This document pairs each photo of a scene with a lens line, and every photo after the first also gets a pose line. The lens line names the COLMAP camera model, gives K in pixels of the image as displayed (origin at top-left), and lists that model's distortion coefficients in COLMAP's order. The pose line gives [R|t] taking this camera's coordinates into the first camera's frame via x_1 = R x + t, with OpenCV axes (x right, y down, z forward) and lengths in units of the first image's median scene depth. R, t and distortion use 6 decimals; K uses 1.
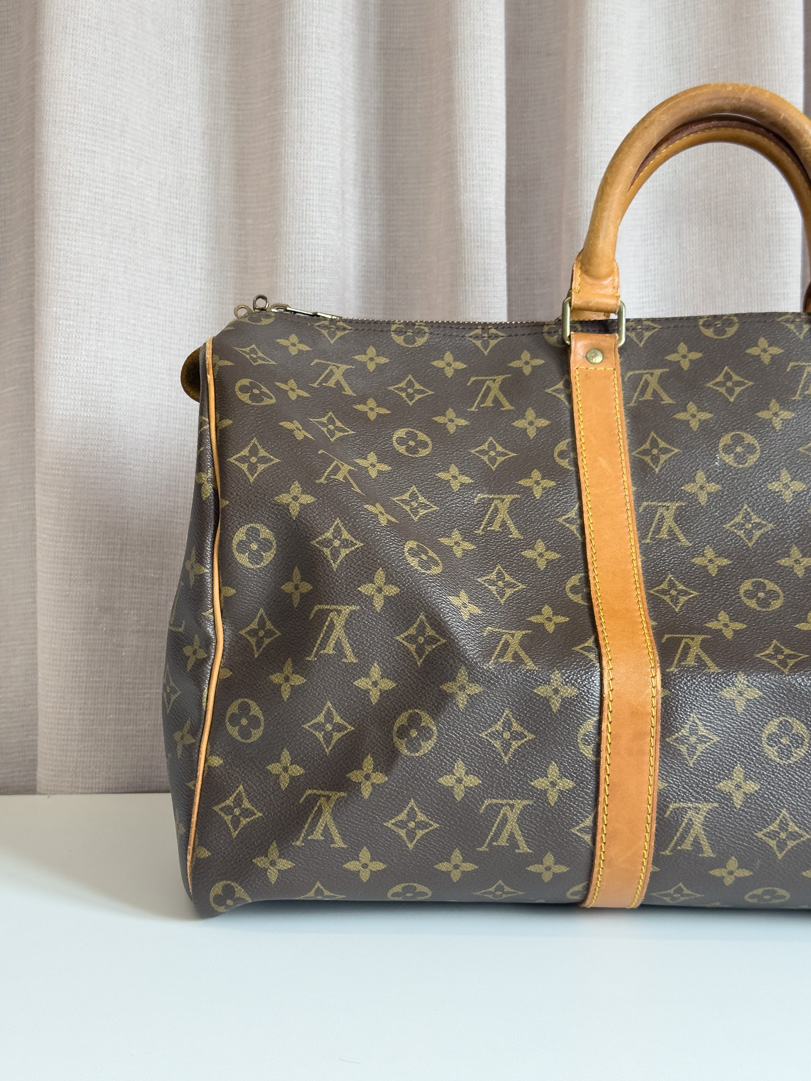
lens RADIAL K [[1492.5, 0, 409.3], [0, 1492.5, 548.7], [0, 0, 1]] dist [0.152535, 0.000000]
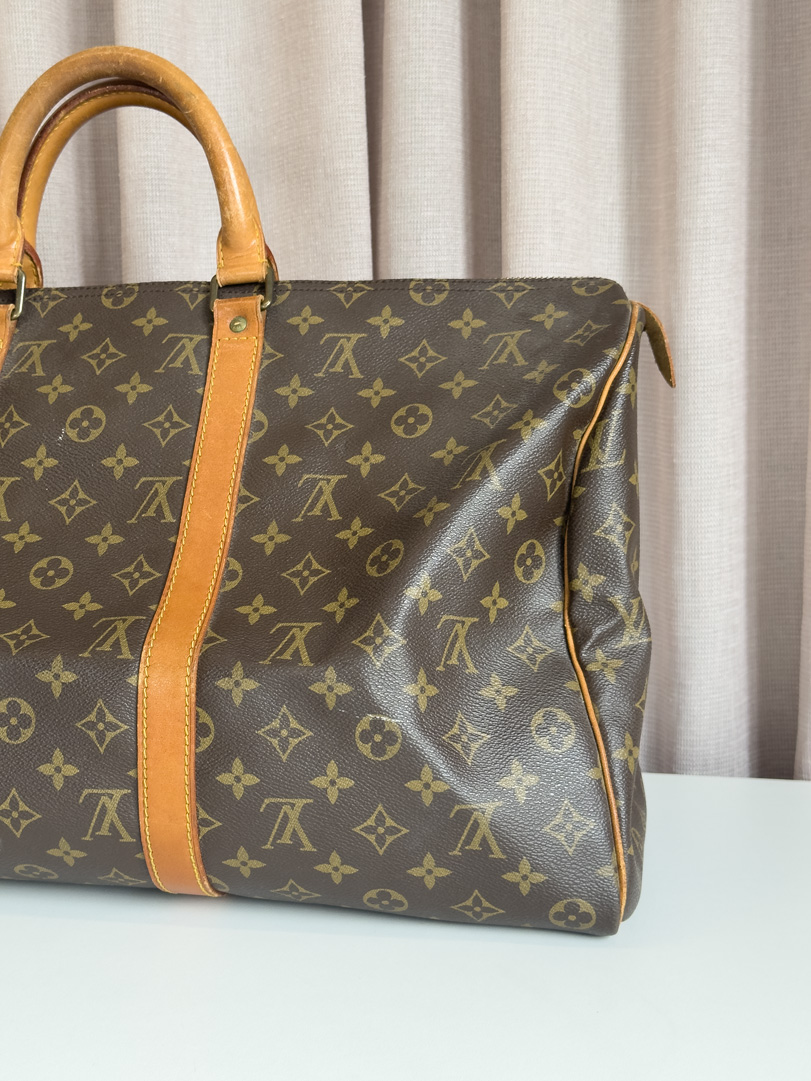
lens RADIAL K [[1492.5, 0, 406.8], [0, 1492.5, 539.2], [0, 0, 1]] dist [0.152535, 0.000000]
pose [[0.979378, 0.014948, -0.201483, 0.642394], [-0.005978, 0.998967, 0.045055, -0.036772], [0.201948, -0.042921, 0.978455, 0.069272]]
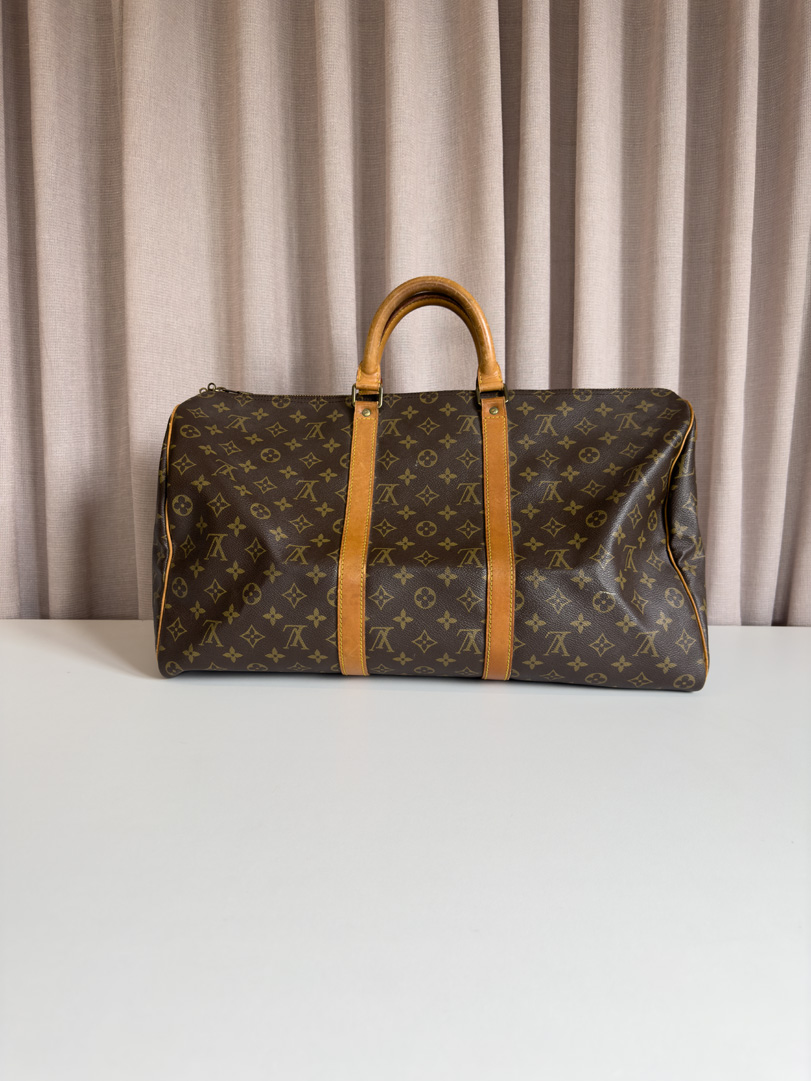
lens RADIAL K [[755.7, 0, 404.5], [0, 755.7, 547.0], [0, 0, 1]] dist [0.106112, -0.004984]
pose [[0.996744, 0.003972, -0.080534, 0.278243], [0.000972, 0.998121, 0.061265, -0.008326], [0.080626, -0.061143, 0.994867, -0.046208]]
